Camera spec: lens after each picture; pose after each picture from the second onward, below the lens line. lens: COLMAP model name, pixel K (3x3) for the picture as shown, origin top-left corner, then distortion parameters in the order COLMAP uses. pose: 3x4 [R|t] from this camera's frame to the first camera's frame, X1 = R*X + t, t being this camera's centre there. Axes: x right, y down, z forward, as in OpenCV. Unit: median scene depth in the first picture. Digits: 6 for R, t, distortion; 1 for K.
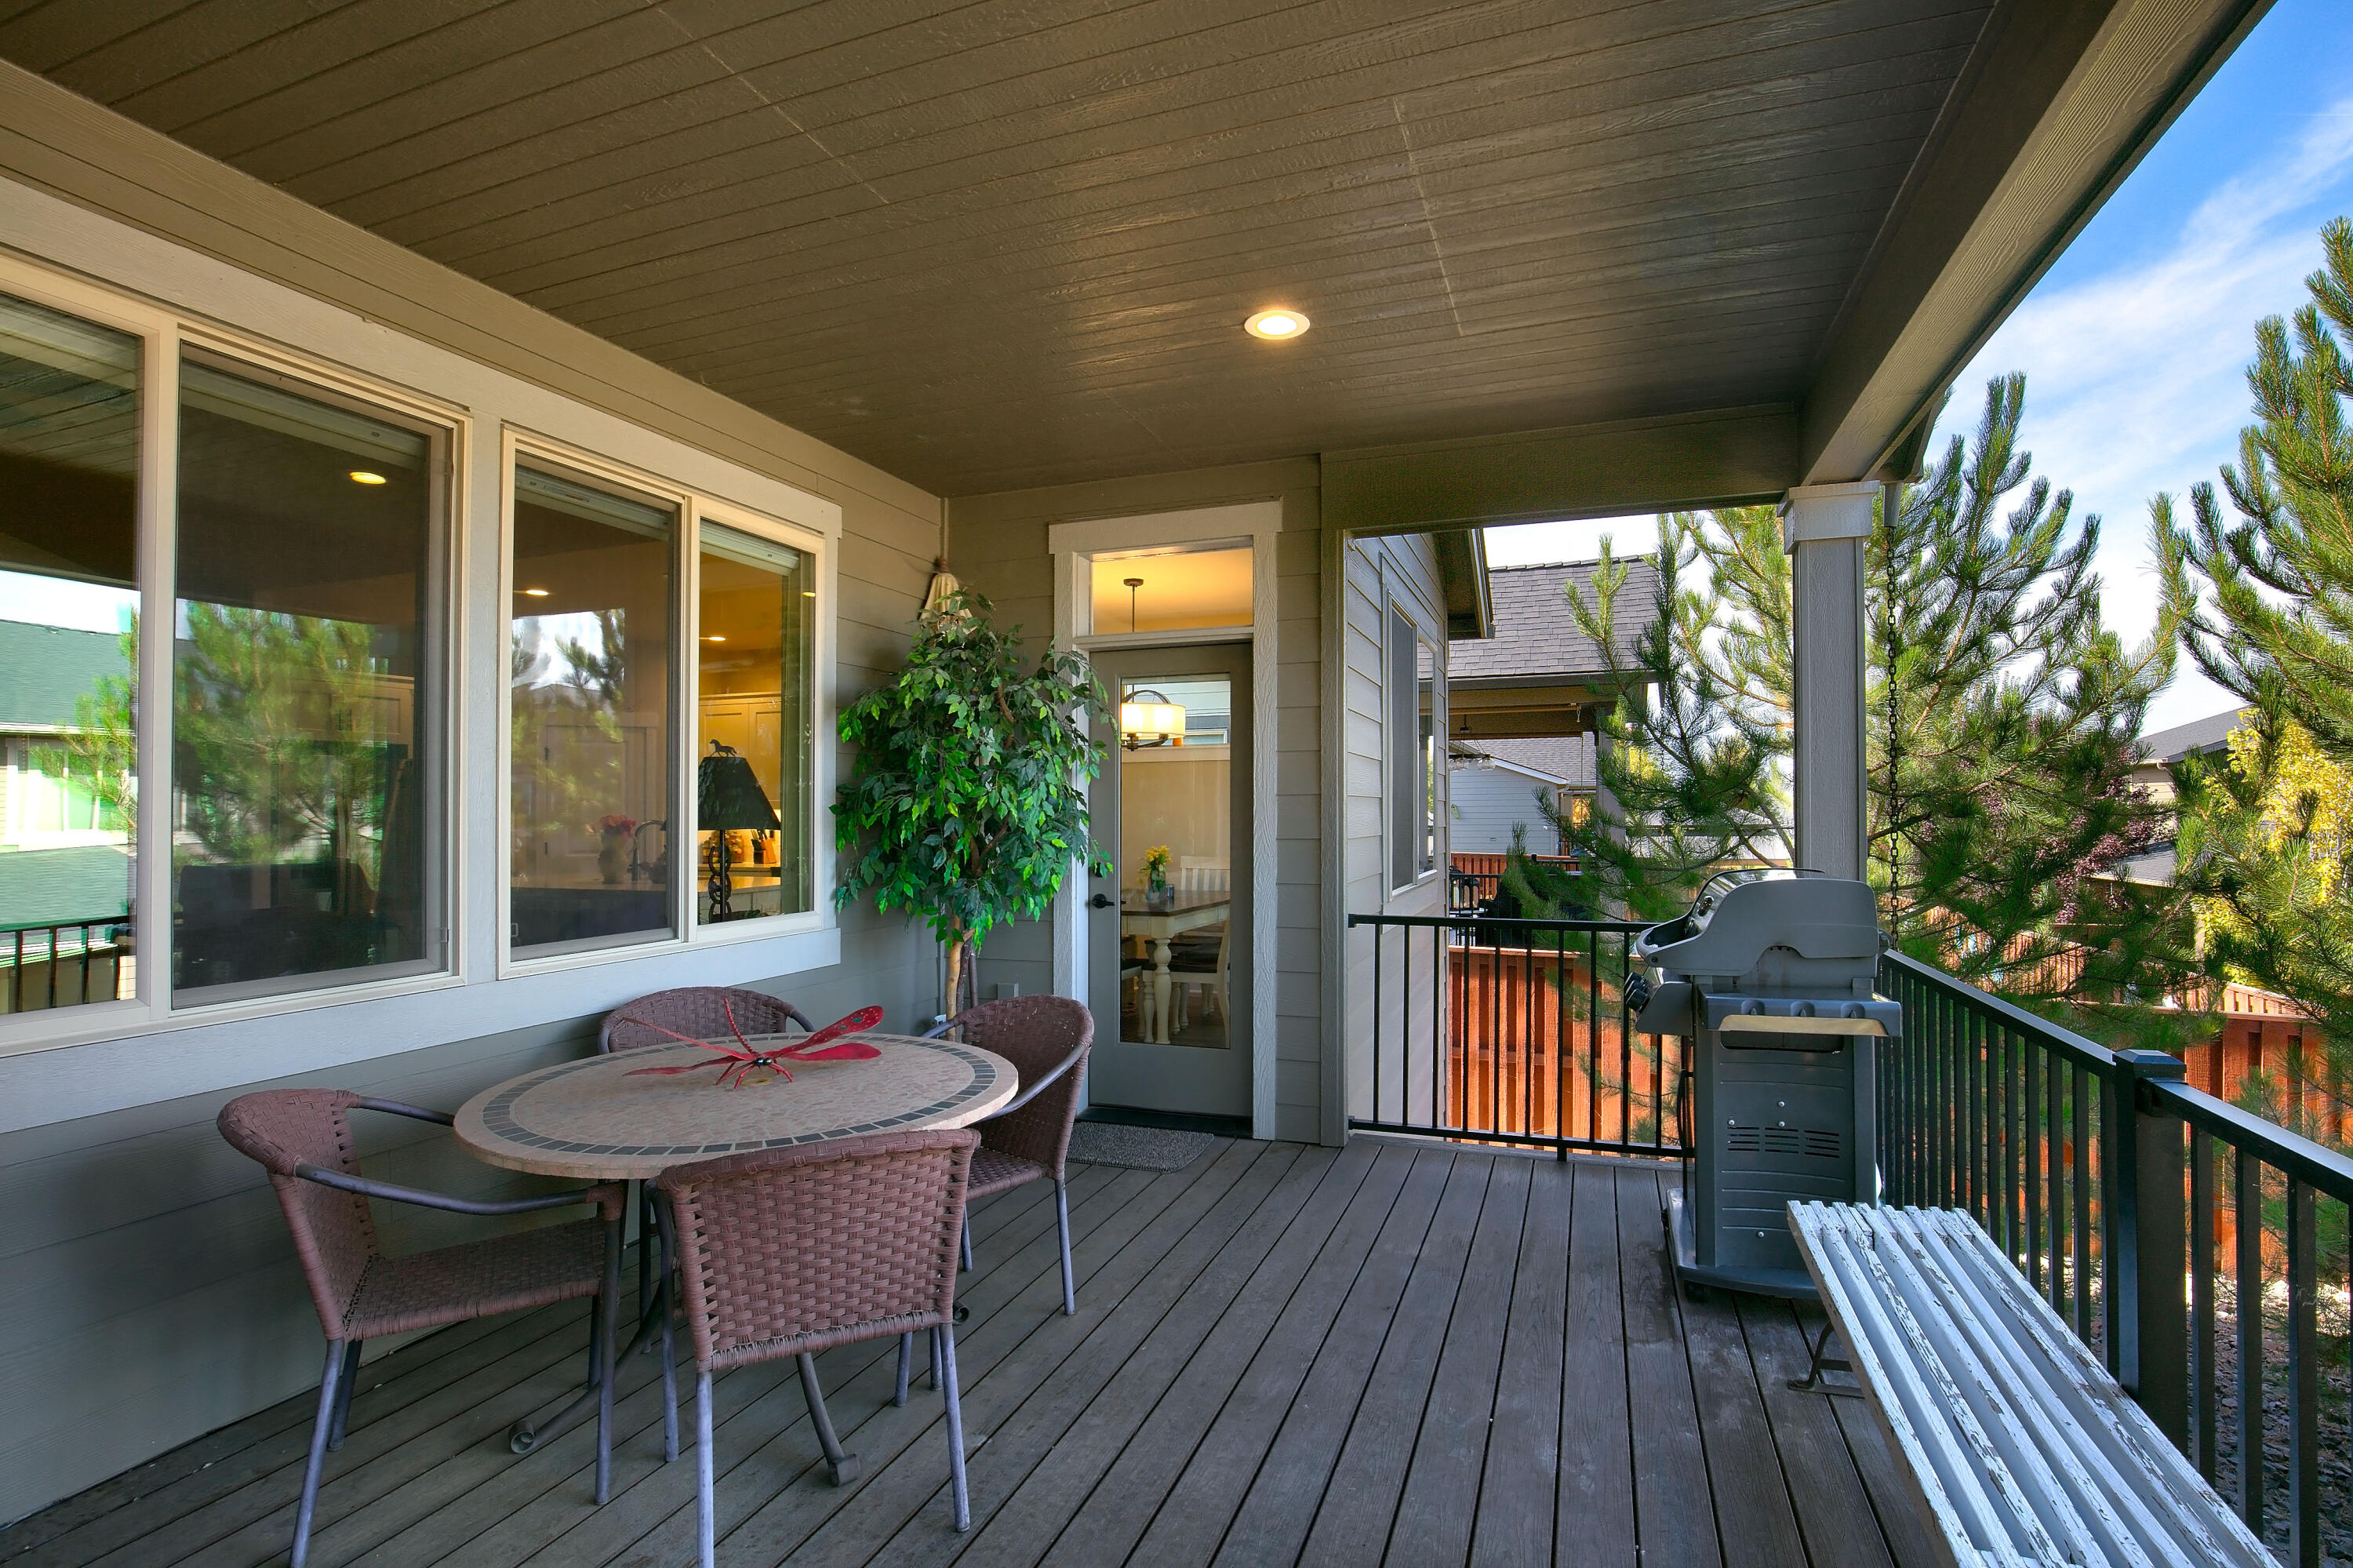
lens RADIAL K [[1125.0, 0, 1176.5], [0, 1125.0, 784.0], [0, 0, 1]] dist [-0.000351, -0.000076]
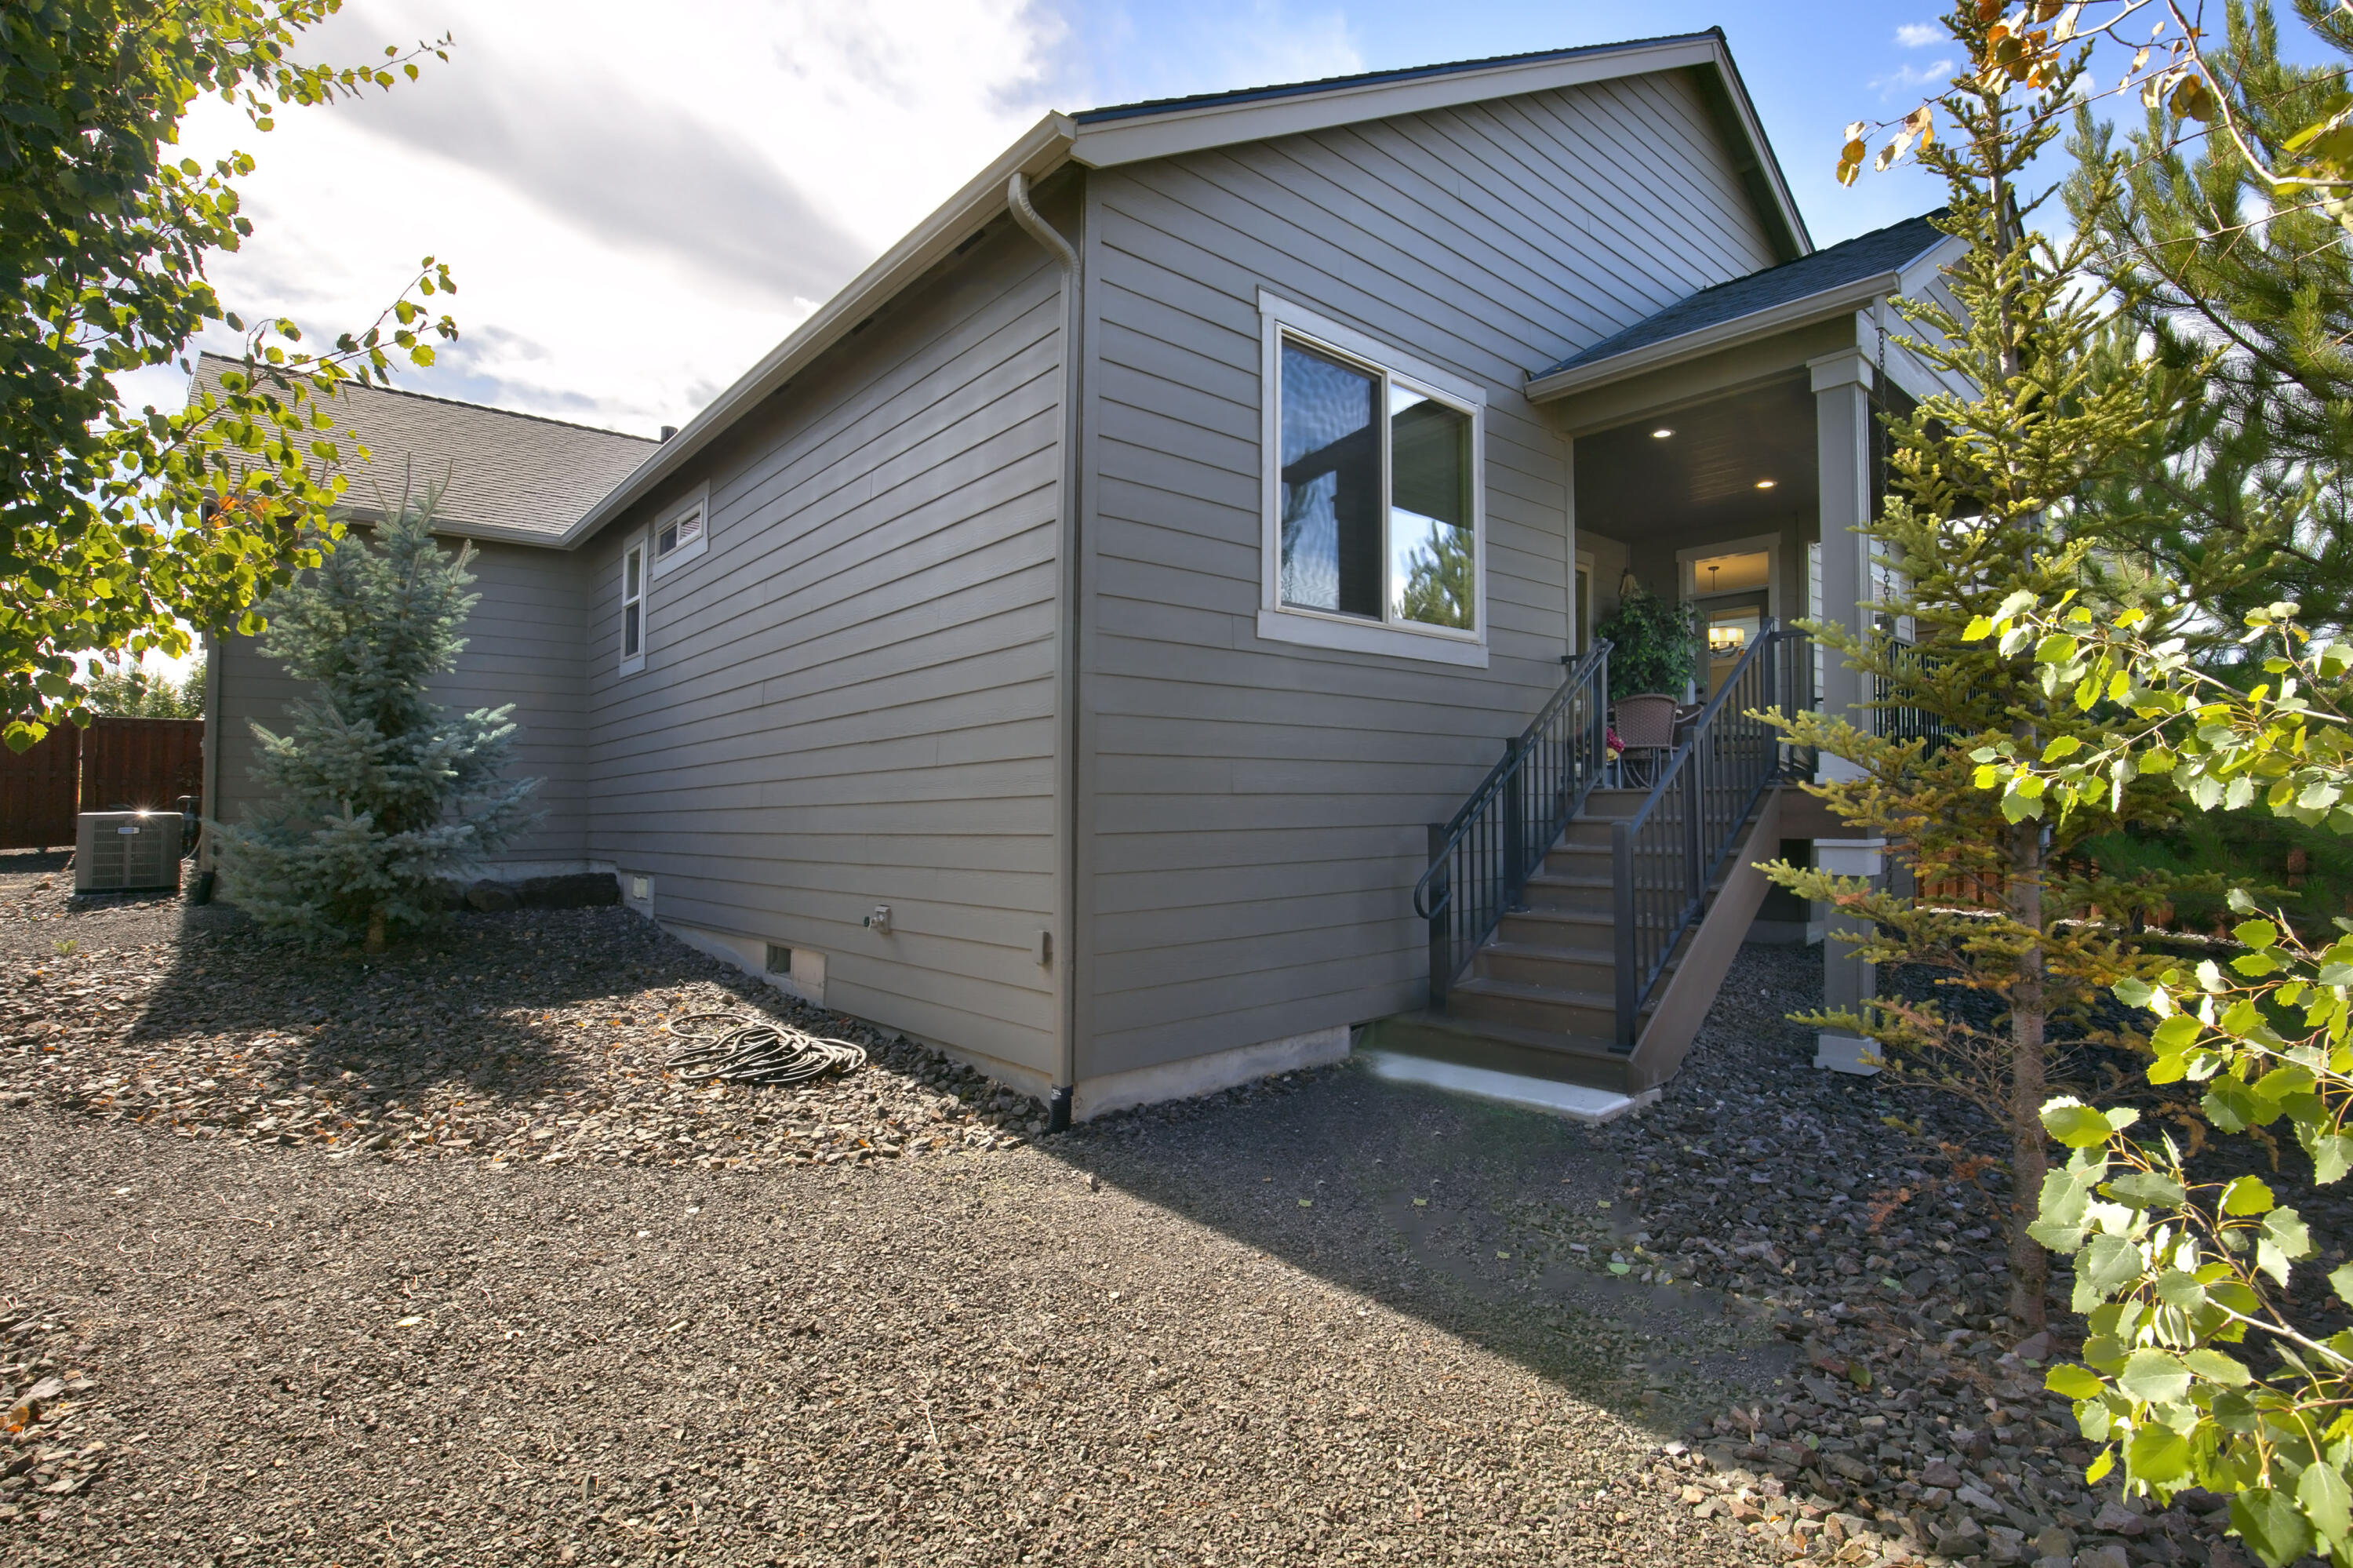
lens RADIAL K [[1091.5, 0, 1176.5], [0, 1091.5, 784.0], [0, 0, 1]] dist [0.000429, 0.000068]
pose [[0.879985, -0.011116, -0.474872, 0.057470], [0.013467, 0.999908, 0.001549, 0.276790], [0.474811, -0.007759, 0.880053, -1.719931]]
